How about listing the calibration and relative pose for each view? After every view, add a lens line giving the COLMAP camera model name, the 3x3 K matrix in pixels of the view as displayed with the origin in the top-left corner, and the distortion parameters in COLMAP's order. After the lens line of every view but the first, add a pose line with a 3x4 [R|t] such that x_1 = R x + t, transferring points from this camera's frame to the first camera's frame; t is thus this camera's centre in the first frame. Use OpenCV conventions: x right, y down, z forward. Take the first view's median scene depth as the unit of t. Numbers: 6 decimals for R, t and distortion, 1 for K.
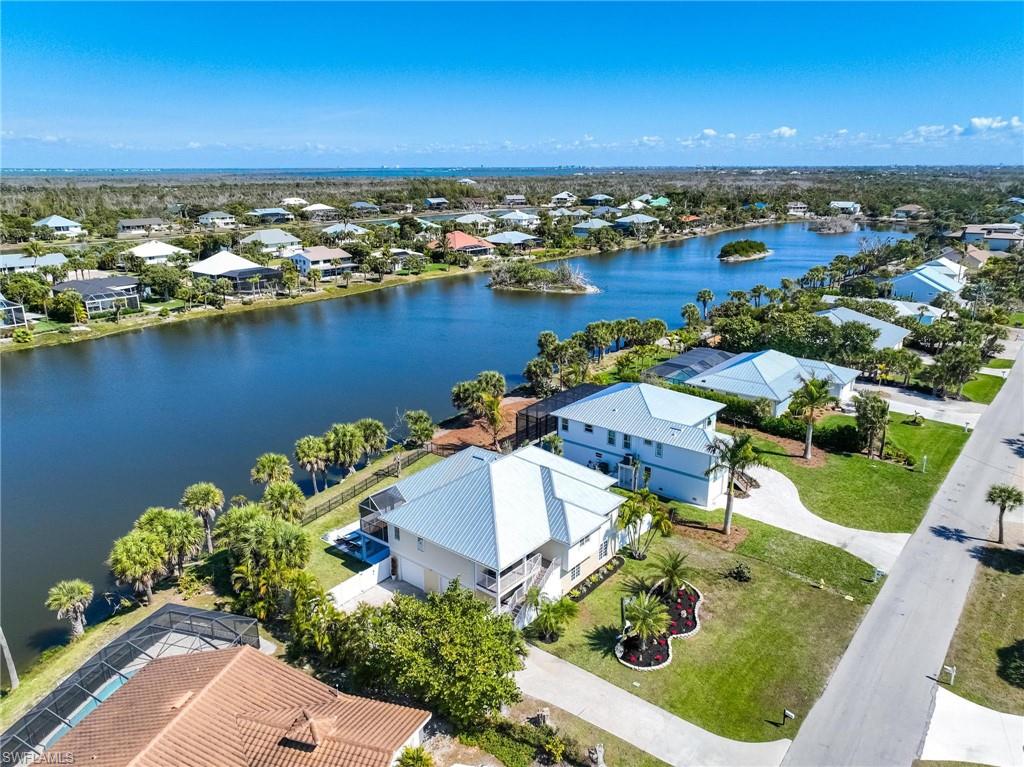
lens RADIAL K [[718.5, 0, 510.1], [0, 718.5, 377.4], [0, 0, 1]] dist [0.004732, 0.004262]
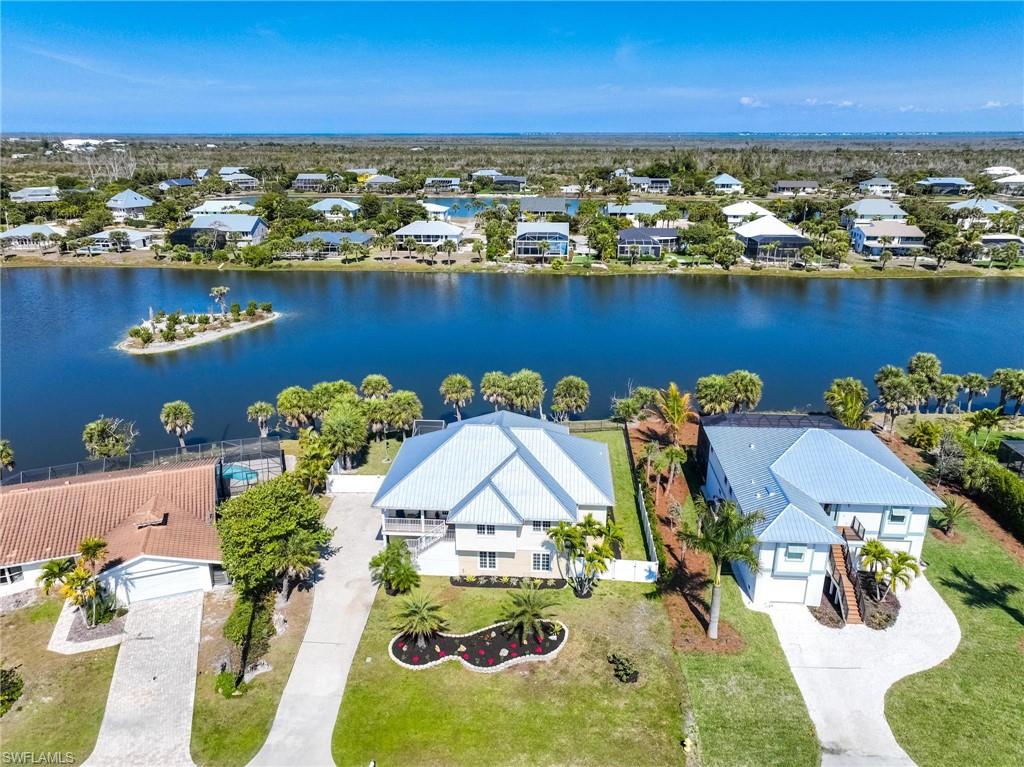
lens RADIAL K [[718.5, 0, 510.1], [0, 718.5, 377.4], [0, 0, 1]] dist [0.004732, 0.004262]
pose [[0.579184, 0.267622, -0.770016, 0.514869], [-0.231903, 0.959640, 0.159096, -0.079613], [0.781516, 0.086423, 0.617871, 0.276501]]
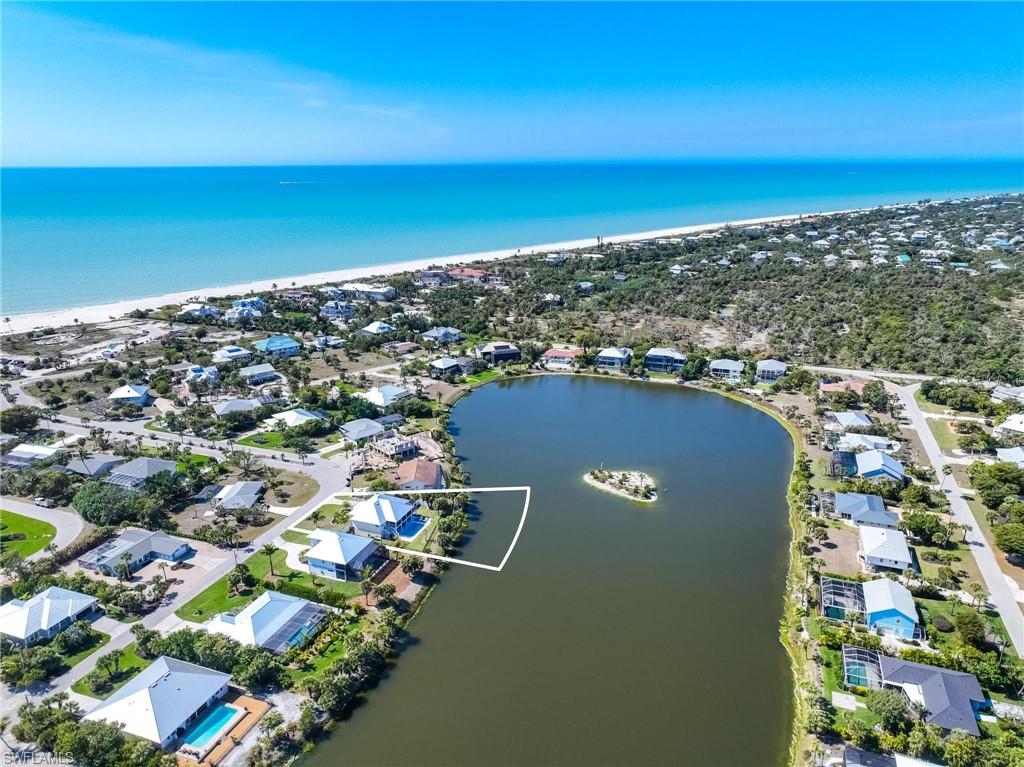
lens RADIAL K [[718.5, 0, 510.1], [0, 718.5, 377.4], [0, 0, 1]] dist [0.004732, 0.004262]
pose [[-0.946409, 0.102236, -0.306361, 0.326805], [-0.082871, 0.839948, 0.536302, -1.767654], [0.312157, 0.532949, -0.786463, 2.640588]]
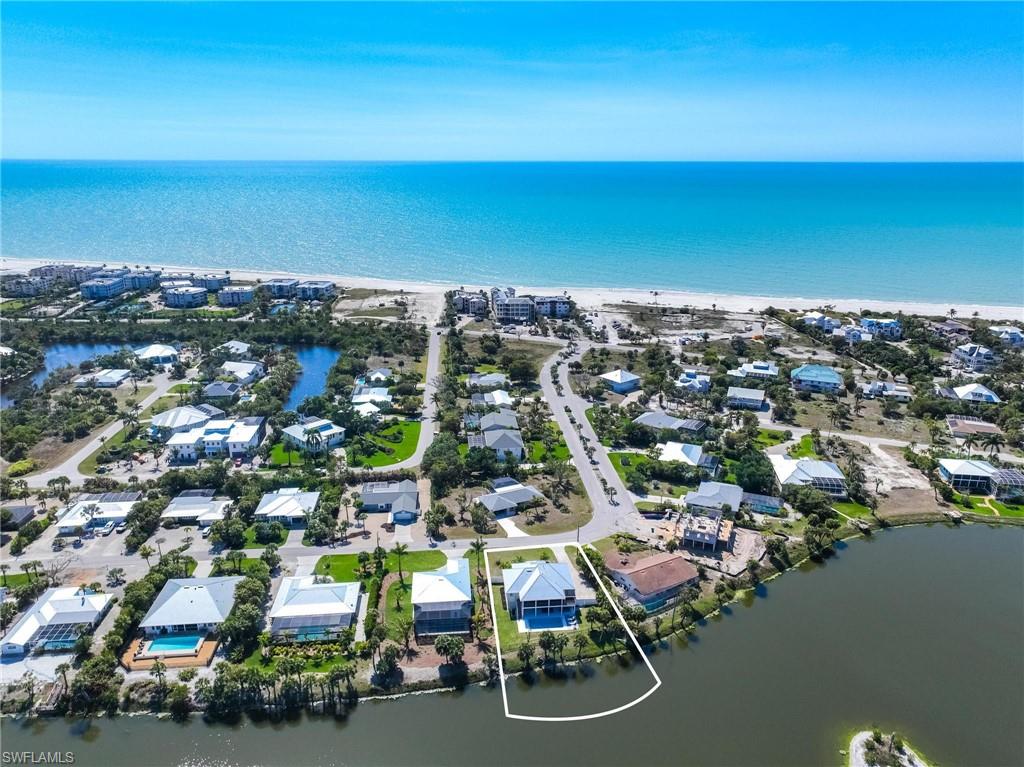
lens RADIAL K [[718.5, 0, 510.1], [0, 718.5, 377.4], [0, 0, 1]] dist [0.004732, 0.004262]
pose [[-0.706103, -0.204510, 0.677934, -1.273723], [0.203025, 0.858722, 0.470508, -1.465861], [-0.678380, 0.469865, -0.564825, 1.667097]]
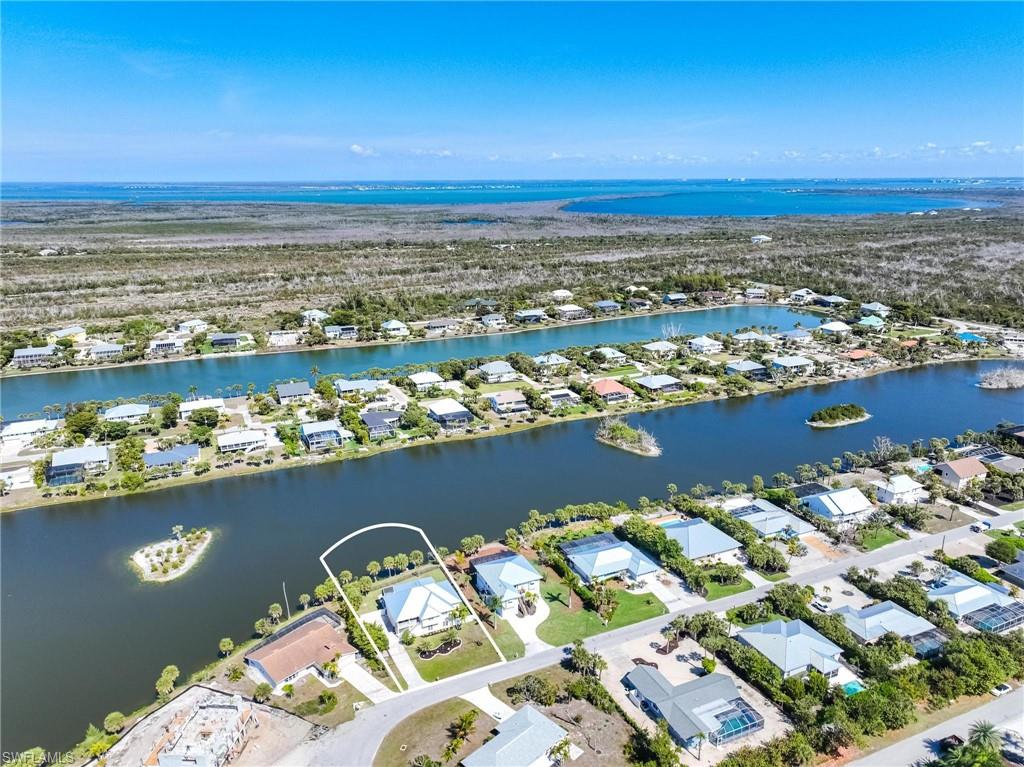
lens RADIAL K [[718.5, 0, 510.1], [0, 718.5, 377.4], [0, 0, 1]] dist [0.004732, 0.004262]
pose [[0.897925, 0.117644, -0.424134, 1.099760], [-0.122616, 0.992331, 0.015658, -0.626621], [0.422723, 0.037946, 0.905464, -1.211526]]
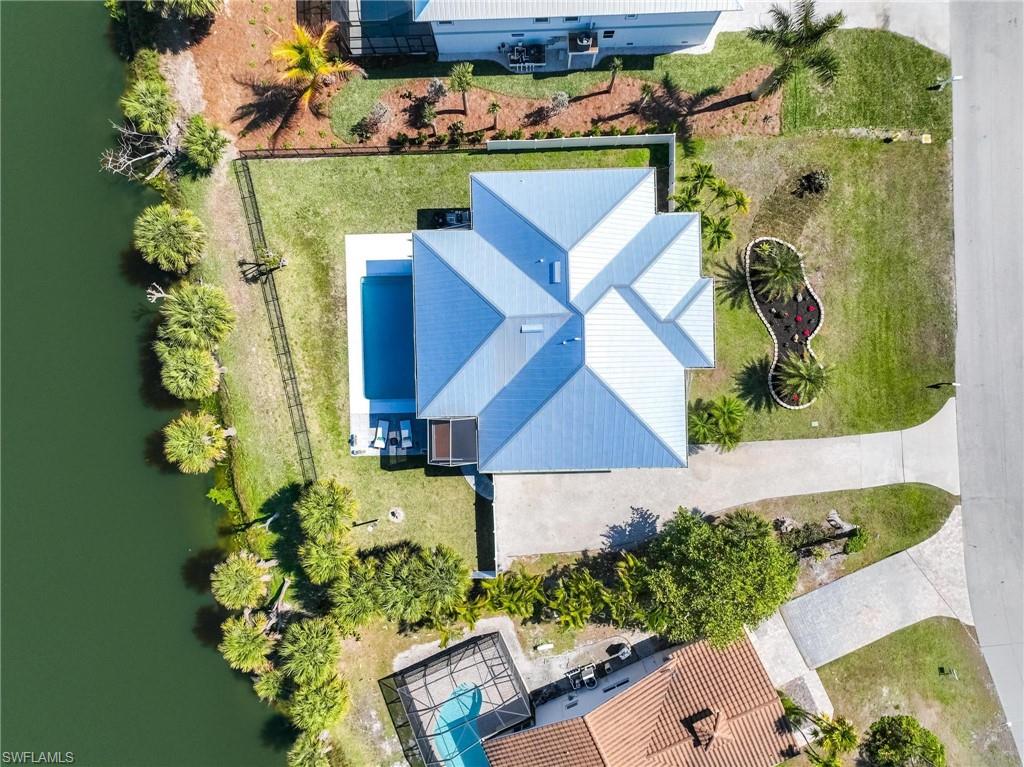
lens RADIAL K [[718.5, 0, 510.1], [0, 718.5, 377.4], [0, 0, 1]] dist [0.004732, 0.004262]
pose [[0.757873, -0.652096, -0.019996, -0.051728], [0.207205, 0.211527, 0.955156, -0.369924], [-0.618624, -0.728030, 0.295428, 0.552208]]
